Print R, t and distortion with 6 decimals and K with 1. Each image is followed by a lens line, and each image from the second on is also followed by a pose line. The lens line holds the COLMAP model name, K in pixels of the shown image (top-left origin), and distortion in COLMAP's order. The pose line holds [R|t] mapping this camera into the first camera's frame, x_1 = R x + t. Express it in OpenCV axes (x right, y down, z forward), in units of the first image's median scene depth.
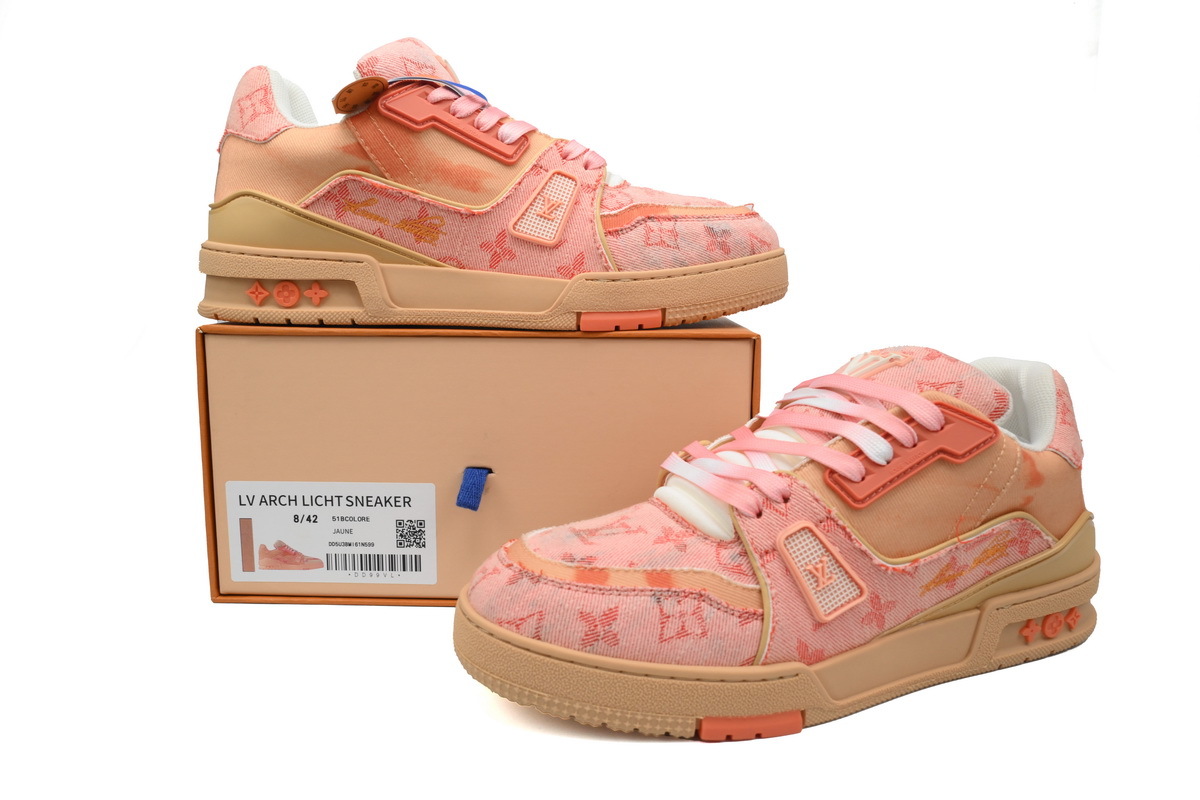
lens RADIAL K [[956.6, 0, 600.0], [0, 956.6, 400.0], [0, 0, 1]] dist [0.003555, 0.001525]
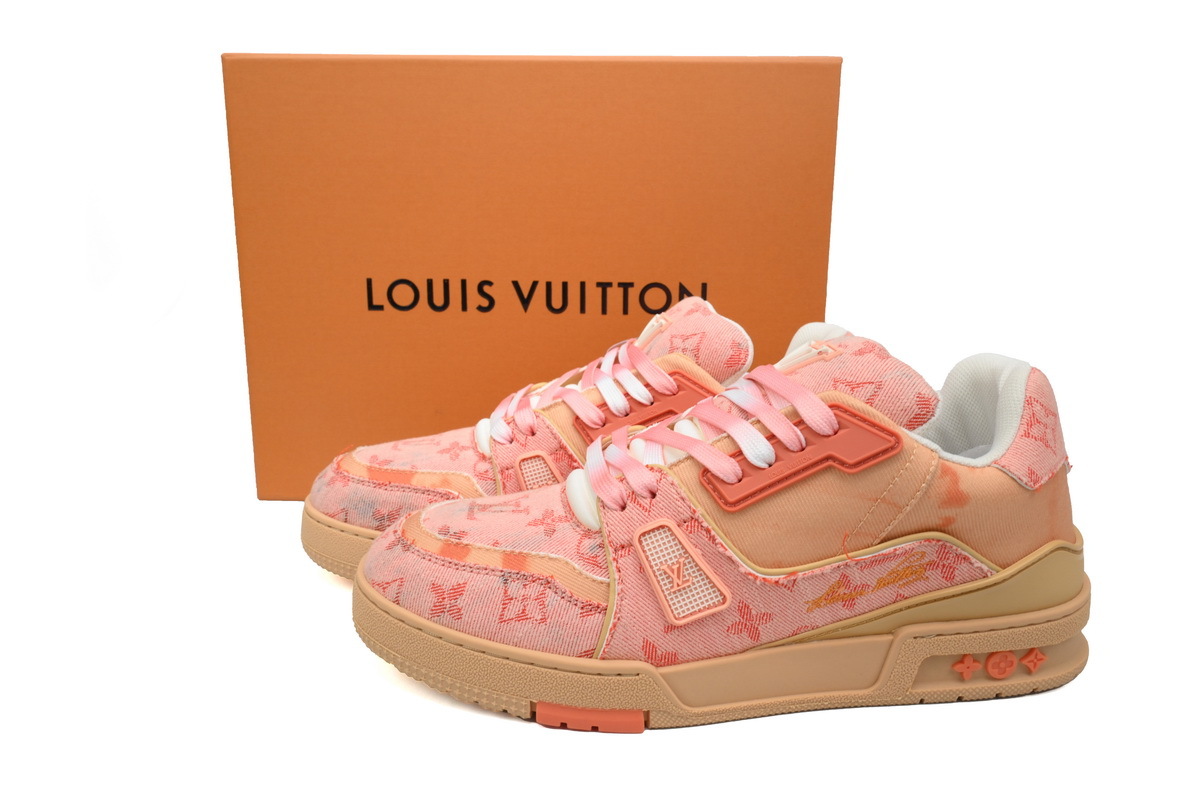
lens RADIAL K [[956.6, 0, 600.0], [0, 956.6, 400.0], [0, 0, 1]] dist [0.003555, 0.001525]
pose [[0.944440, 0.063025, -0.322585, 0.452521], [-0.046667, 0.997213, 0.058202, -0.045675], [0.325355, -0.039914, 0.944749, 0.073715]]
